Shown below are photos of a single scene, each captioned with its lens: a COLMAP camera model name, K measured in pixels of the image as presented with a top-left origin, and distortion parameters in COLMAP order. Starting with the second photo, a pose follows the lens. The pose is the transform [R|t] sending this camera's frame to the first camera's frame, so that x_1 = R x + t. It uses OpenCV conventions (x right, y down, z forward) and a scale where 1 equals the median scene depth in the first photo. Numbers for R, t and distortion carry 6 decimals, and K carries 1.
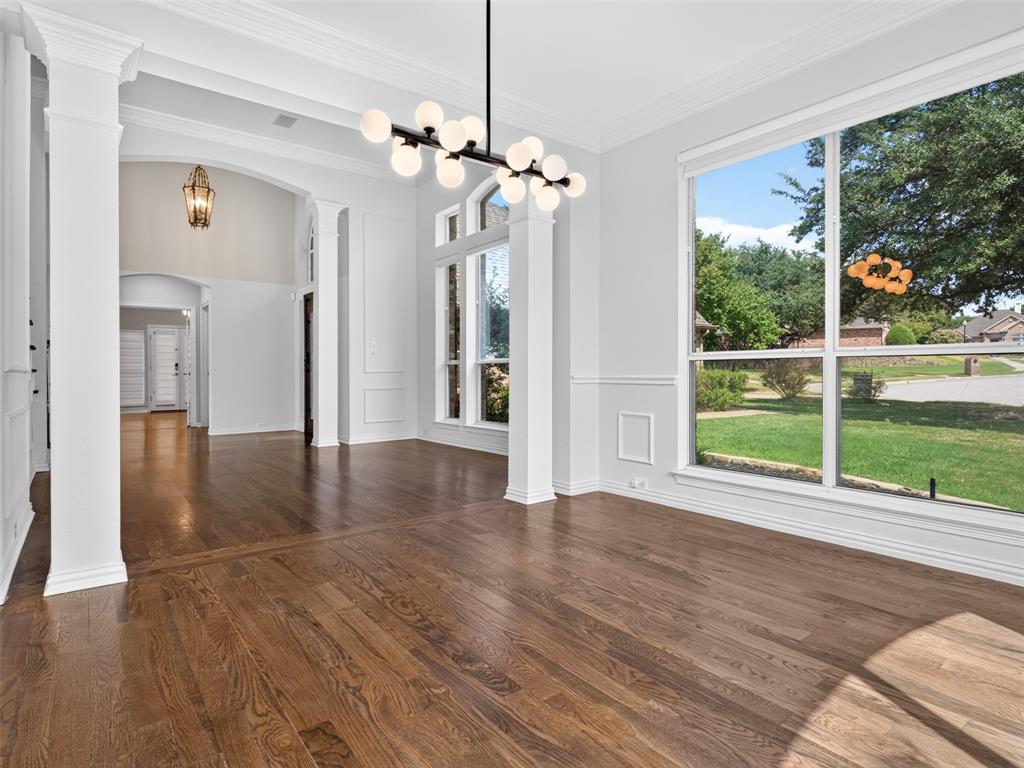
lens RADIAL K [[548.8, 0, 511.2], [0, 548.8, 380.5], [0, 0, 1]] dist [-0.000520, -0.000395]
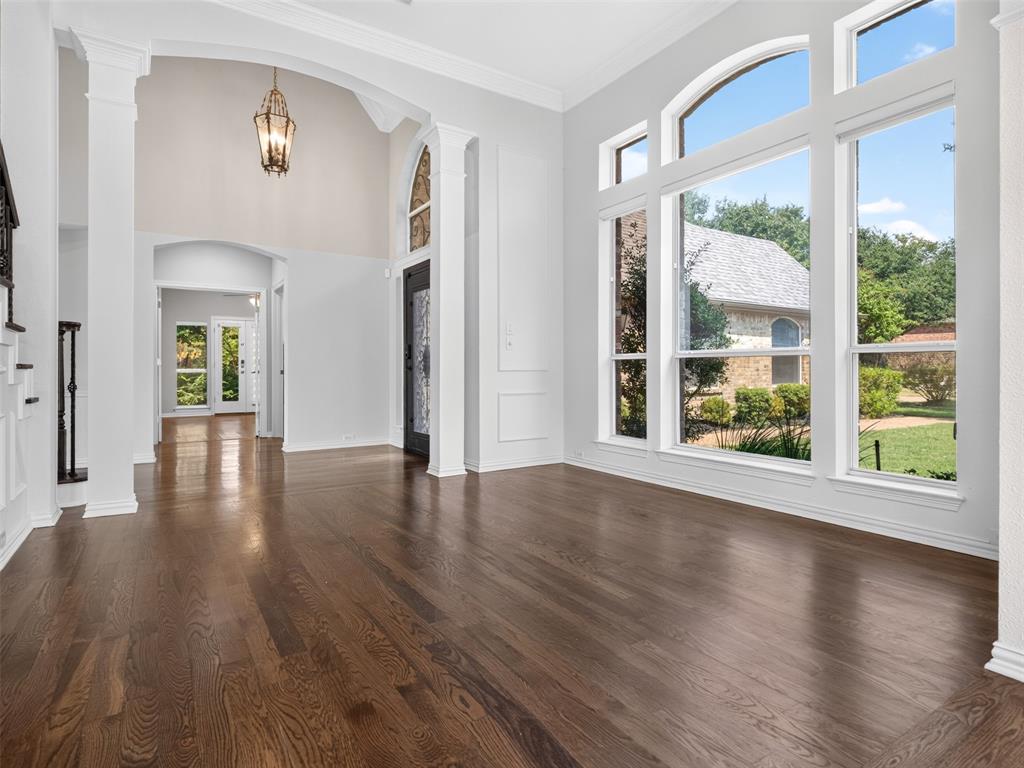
lens RADIAL K [[548.8, 0, 512.6], [0, 548.8, 378.9], [0, 0, 1]] dist [-0.000520, -0.000395]
pose [[0.996128, 0.000978, -0.087905, -0.184052], [-0.001021, 0.999999, -0.000449, -0.004260], [0.087905, 0.000537, 0.996129, 0.291963]]
